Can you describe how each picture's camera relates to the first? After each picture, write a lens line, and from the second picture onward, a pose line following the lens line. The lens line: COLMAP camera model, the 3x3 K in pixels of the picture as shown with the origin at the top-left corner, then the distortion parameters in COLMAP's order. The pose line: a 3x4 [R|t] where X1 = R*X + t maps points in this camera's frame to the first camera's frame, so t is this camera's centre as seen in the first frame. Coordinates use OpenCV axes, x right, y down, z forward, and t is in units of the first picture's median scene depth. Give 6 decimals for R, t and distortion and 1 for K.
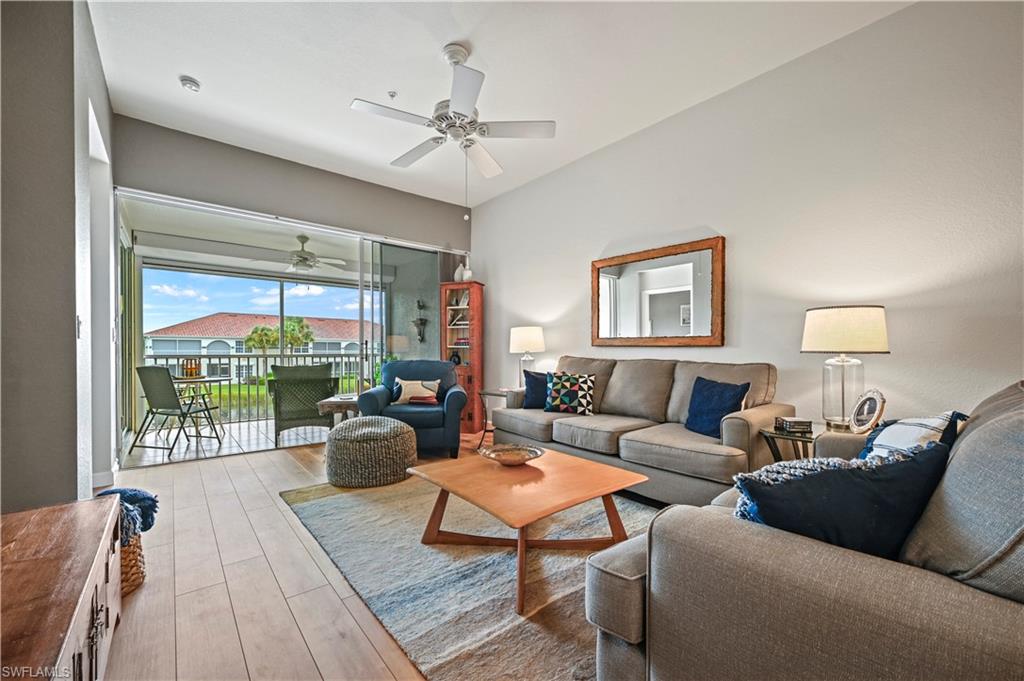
lens RADIAL K [[411.7, 0, 509.7], [0, 411.7, 355.3], [0, 0, 1]] dist [-0.000290, 0.000008]
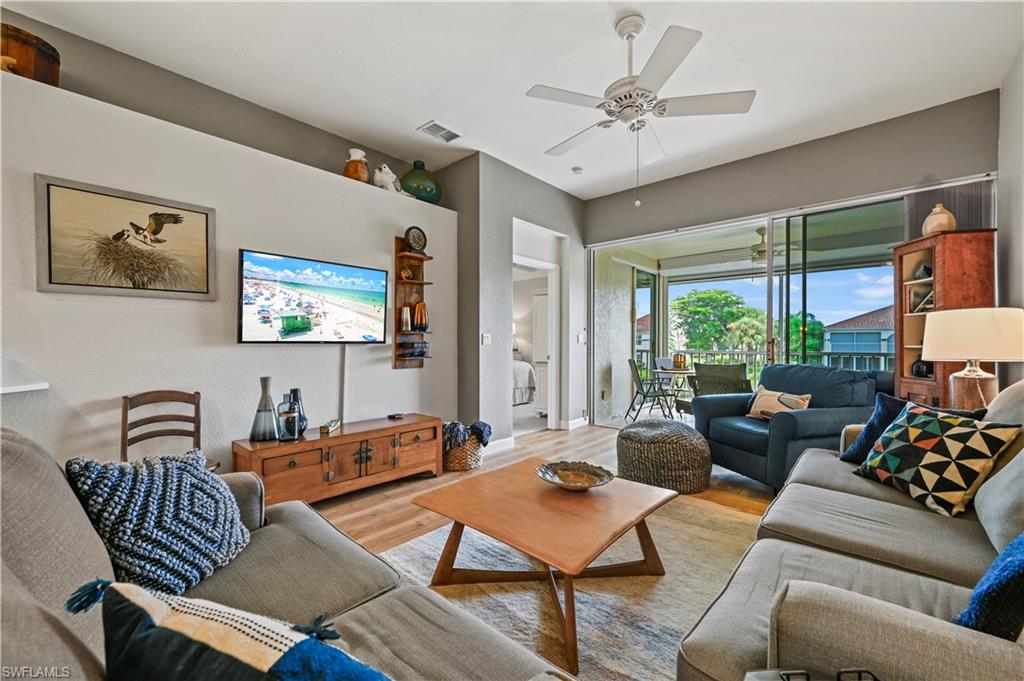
lens RADIAL K [[402.9, 0, 512.0], [0, 402.9, 340.5], [0, 0, 1]] dist [-0.000444, -0.000115]
pose [[0.143456, -0.004503, -0.989647, 0.391265], [-0.011783, 0.999911, -0.006258, -0.019853], [0.989587, 0.012559, 0.143390, 0.349821]]
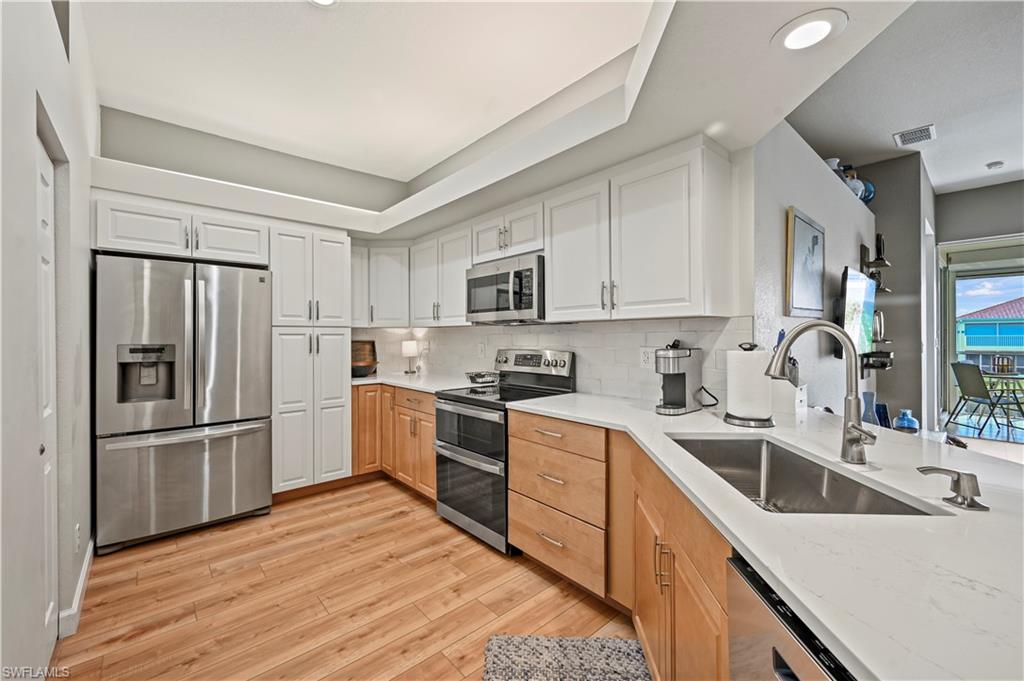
lens RADIAL K [[412.7, 0, 514.6], [0, 412.7, 335.3], [0, 0, 1]] dist [0.001241, 0.000209]
pose [[0.027529, -0.002484, -0.999618, 0.355584], [-0.005401, 0.999982, -0.002634, -0.044147], [0.999606, 0.005472, 0.027515, -0.408242]]
